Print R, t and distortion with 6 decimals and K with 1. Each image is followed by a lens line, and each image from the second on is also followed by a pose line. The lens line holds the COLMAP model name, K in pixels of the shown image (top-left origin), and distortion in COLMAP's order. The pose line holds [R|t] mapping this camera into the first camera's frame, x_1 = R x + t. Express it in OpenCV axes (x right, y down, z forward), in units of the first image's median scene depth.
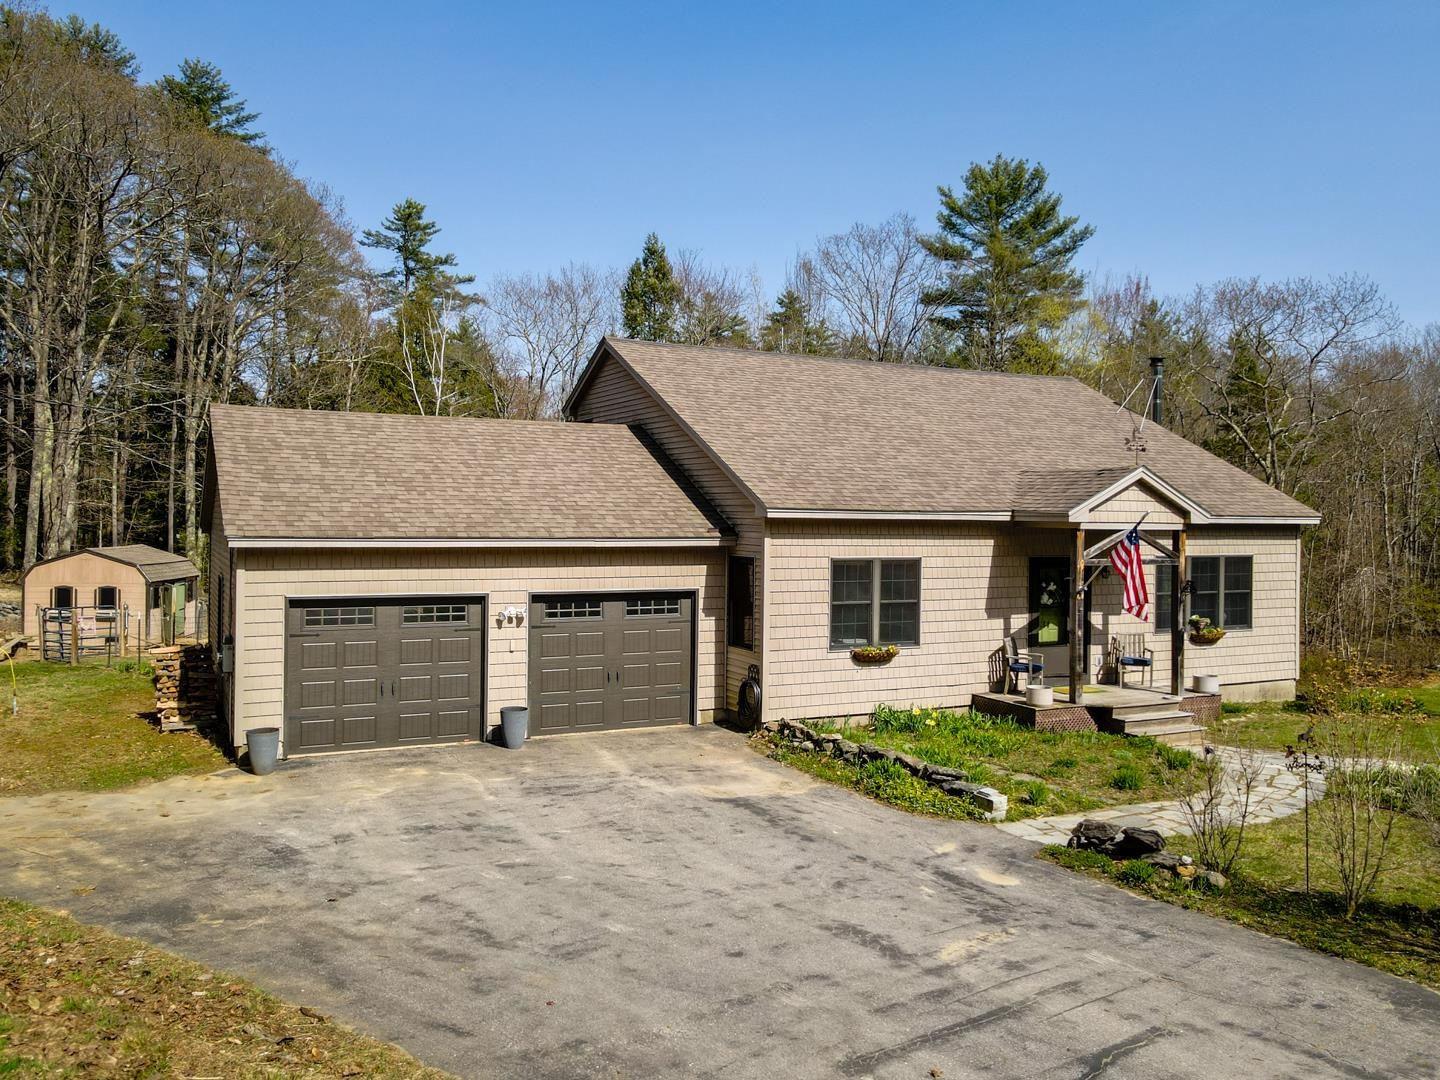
lens RADIAL K [[1100.8, 0, 679.5], [0, 1100.8, 507.1], [0, 0, 1]] dist [0.001006, 0.007276]
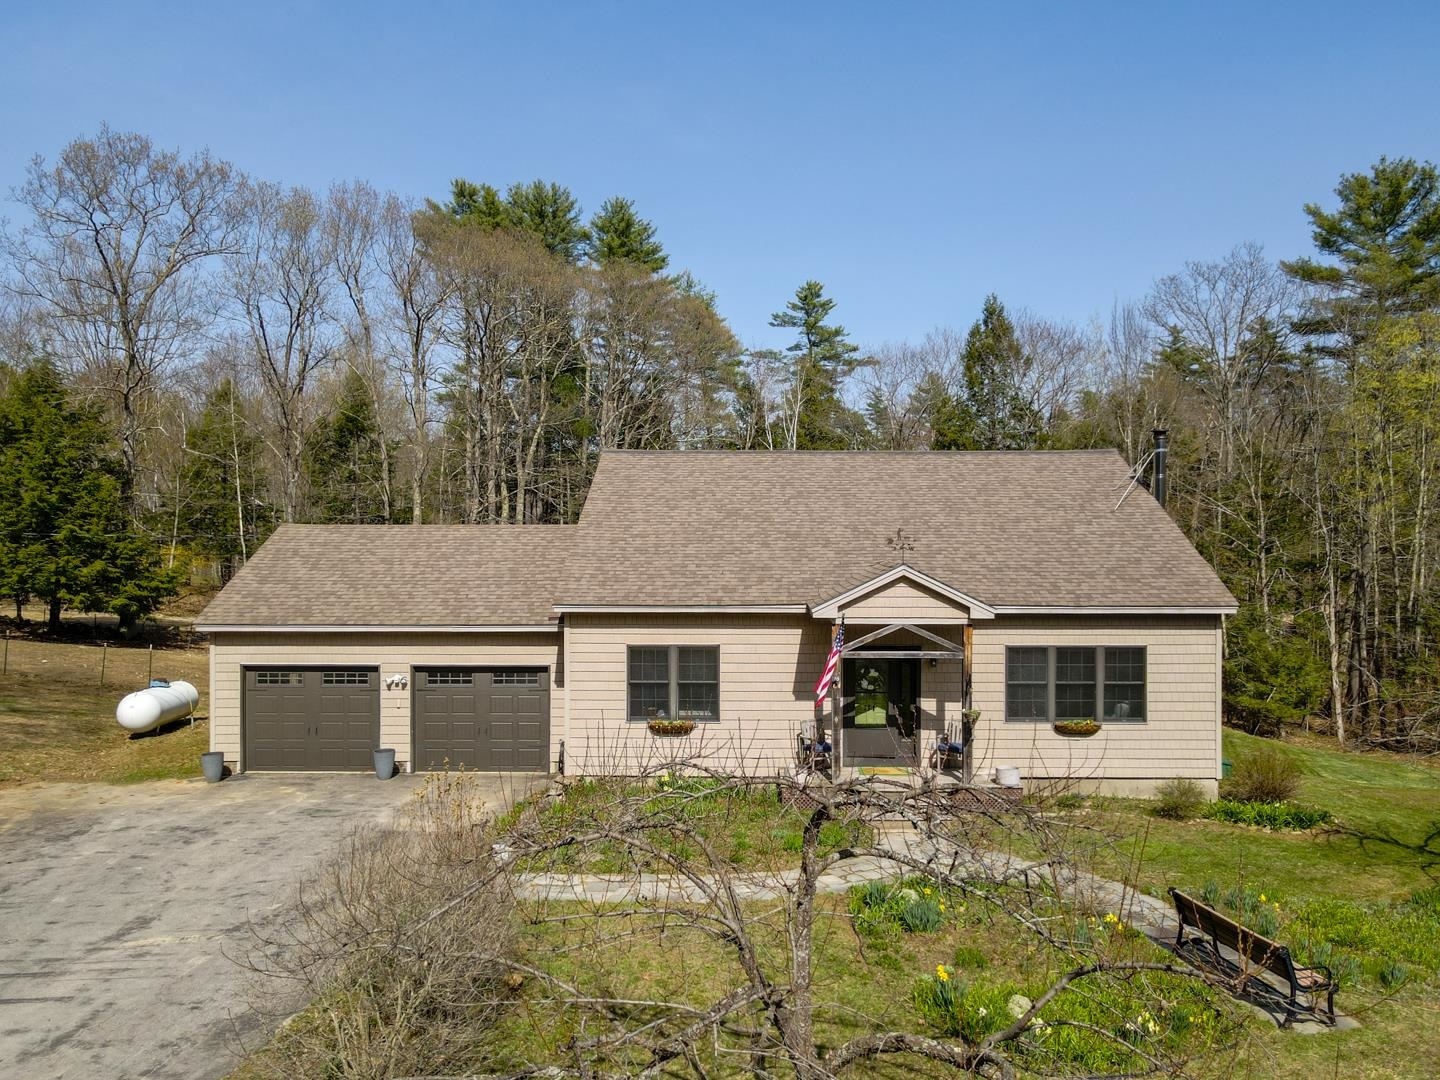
lens RADIAL K [[1048.4, 0, 739.1], [0, 1048.4, 539.3], [0, 0, 1]] dist [0.007739, 0.008117]
pose [[0.896887, -0.012587, -0.442080, 0.740924], [0.012788, 0.999915, -0.002525, -0.062890], [0.442075, -0.003389, 0.896972, 0.025857]]
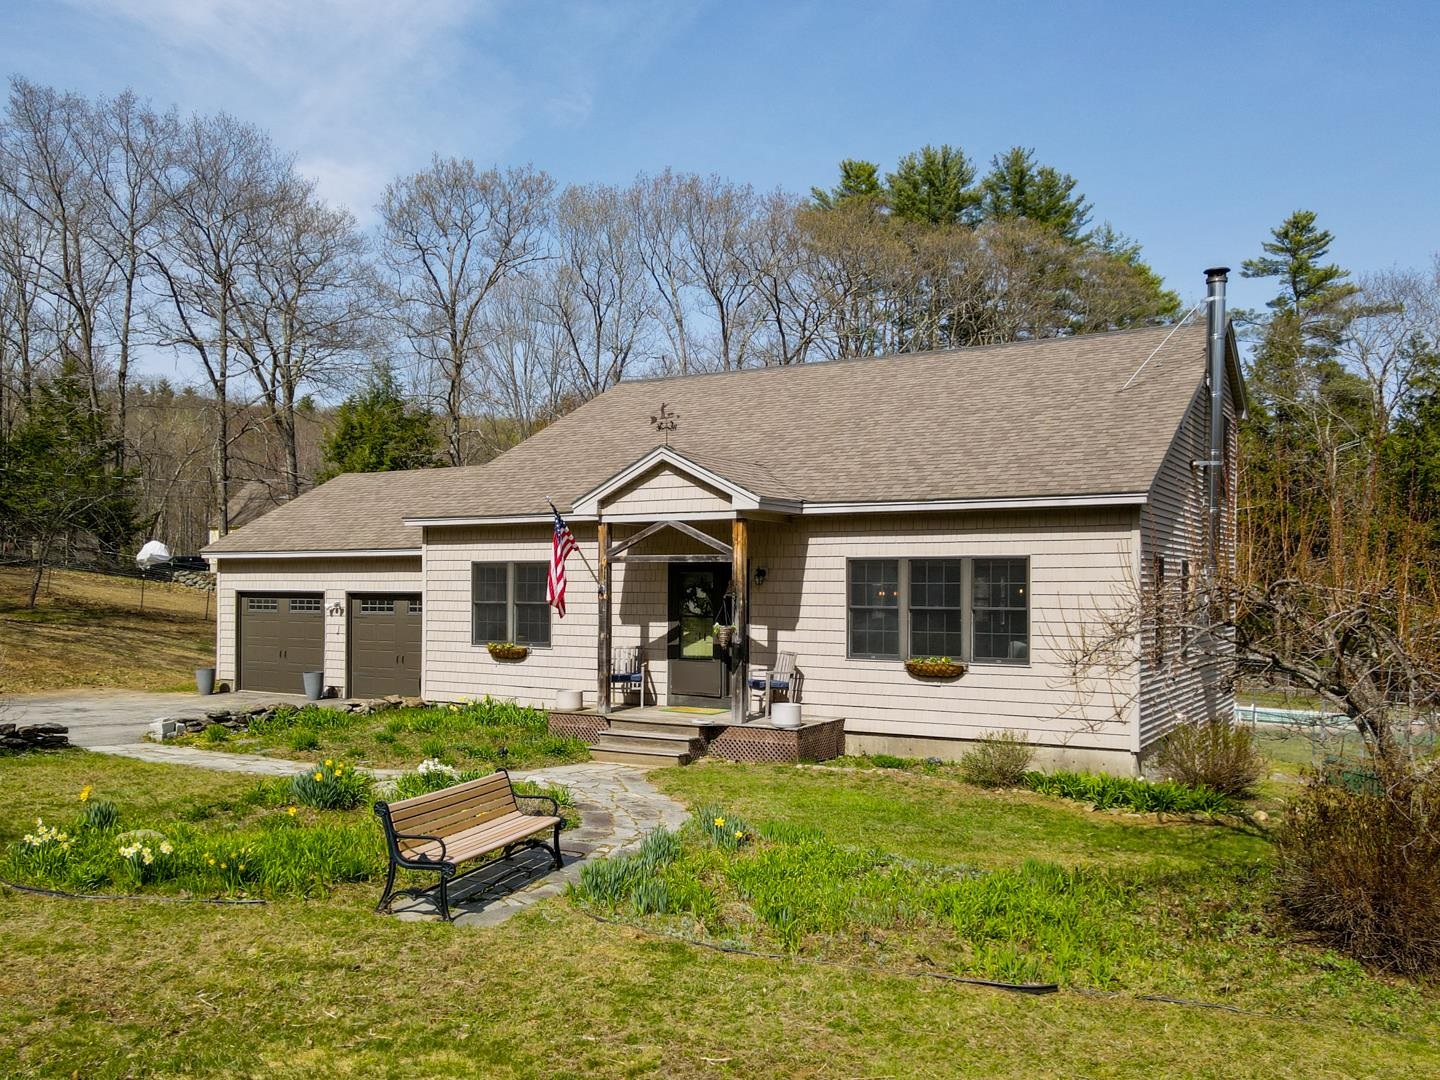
lens RADIAL K [[1177.4, 0, 716.7], [0, 1177.4, 581.7], [0, 0, 1]] dist [0.035362, 0.004987]
pose [[0.555105, -0.015338, -0.831639, 1.238311], [0.005703, 0.999877, -0.014634, 0.084256], [0.831760, 0.003381, 0.555124, 0.535374]]
